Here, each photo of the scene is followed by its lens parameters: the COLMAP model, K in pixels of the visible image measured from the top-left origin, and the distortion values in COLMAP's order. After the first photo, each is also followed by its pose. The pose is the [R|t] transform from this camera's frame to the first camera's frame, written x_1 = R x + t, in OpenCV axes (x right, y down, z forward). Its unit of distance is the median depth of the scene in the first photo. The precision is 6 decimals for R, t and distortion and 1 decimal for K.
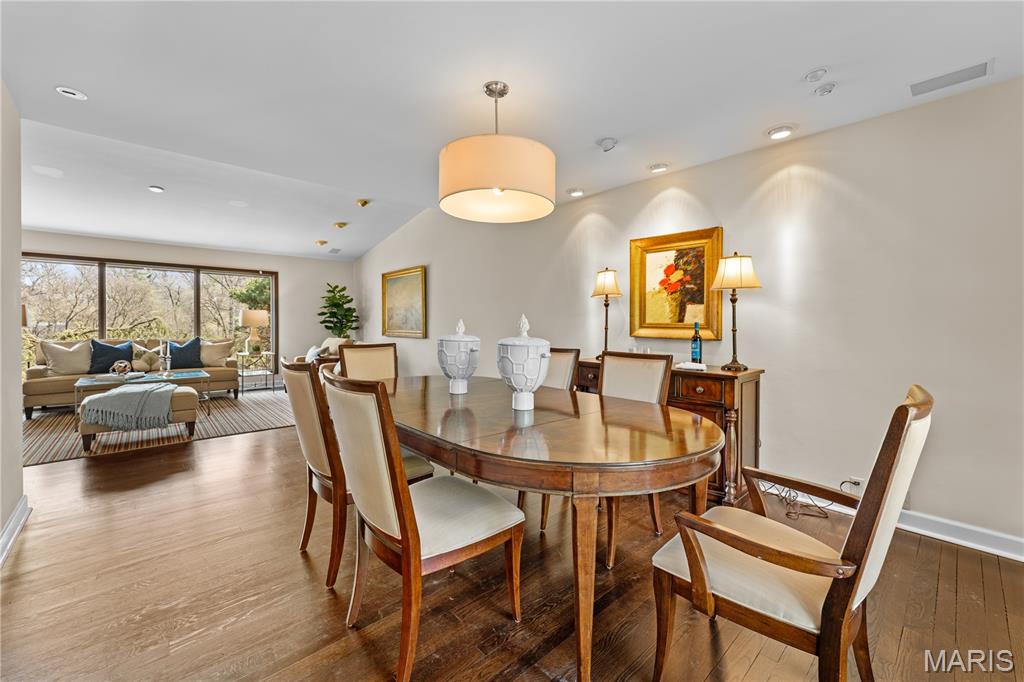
lens RADIAL K [[422.9, 0, 511.4], [0, 422.9, 325.2], [0, 0, 1]] dist [0.002050, 0.000150]
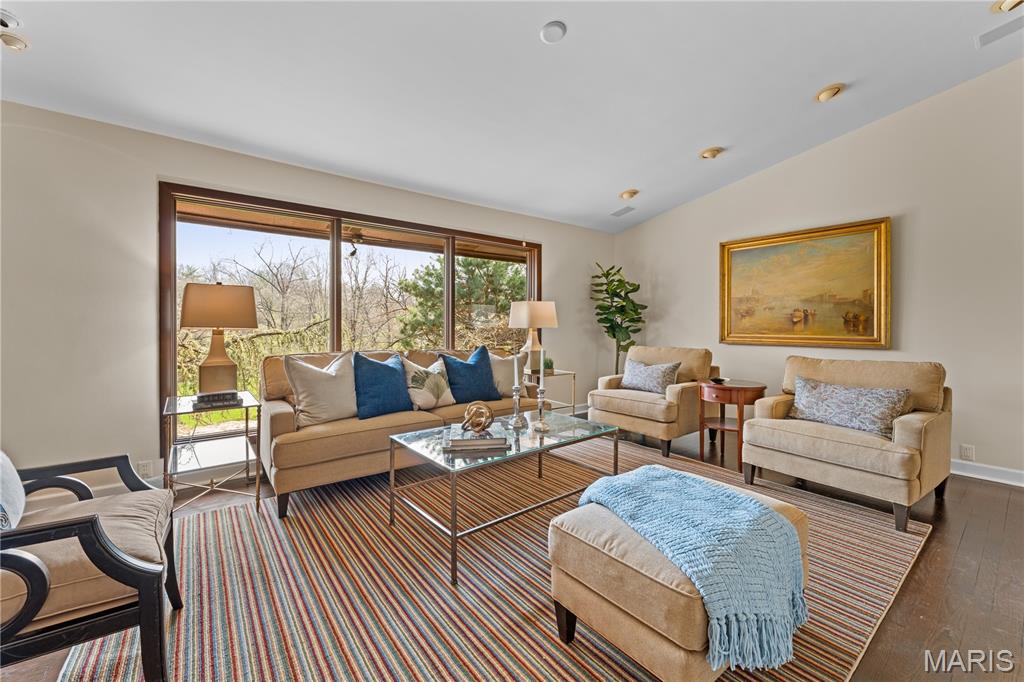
lens RADIAL K [[412.6, 0, 515.7], [0, 412.6, 329.0], [0, 0, 1]] dist [-0.001273, -0.000244]
pose [[0.998557, -0.002040, -0.053669, -0.670677], [0.002469, 0.999965, 0.007933, 0.000428], [0.053651, -0.008054, 0.998527, 0.431745]]
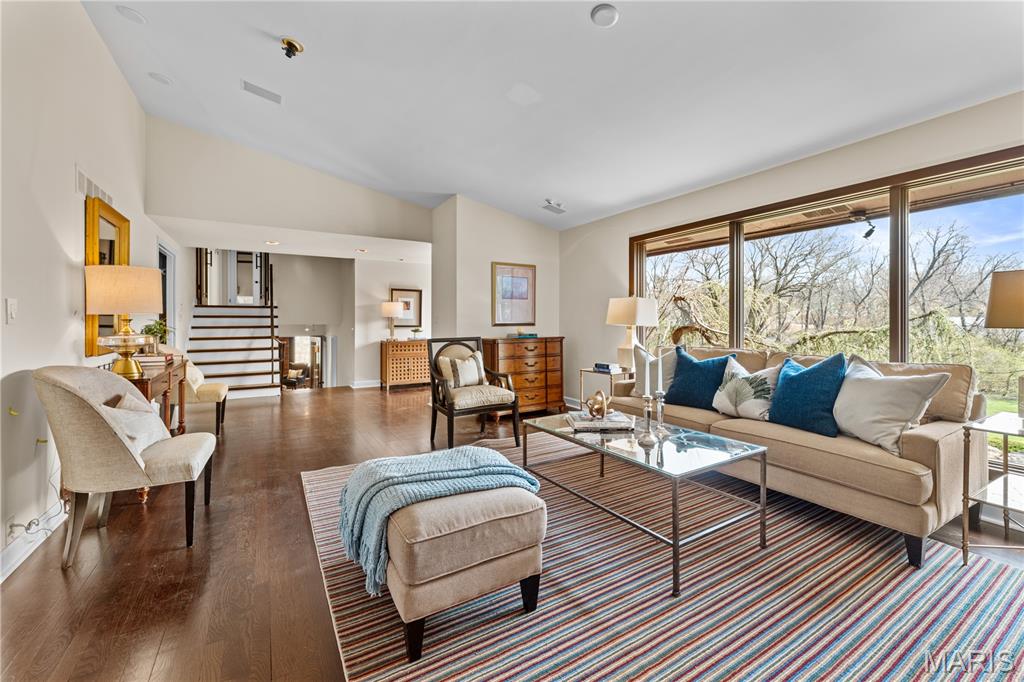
lens RADIAL K [[412.6, 0, 515.7], [0, 412.6, 329.0], [0, 0, 1]] dist [-0.001273, -0.000244]
pose [[-0.177159, 0.012181, -0.984107, -0.314987], [-0.002734, 0.999913, 0.012868, 0.000319], [0.984178, 0.004970, -0.177111, 0.777297]]
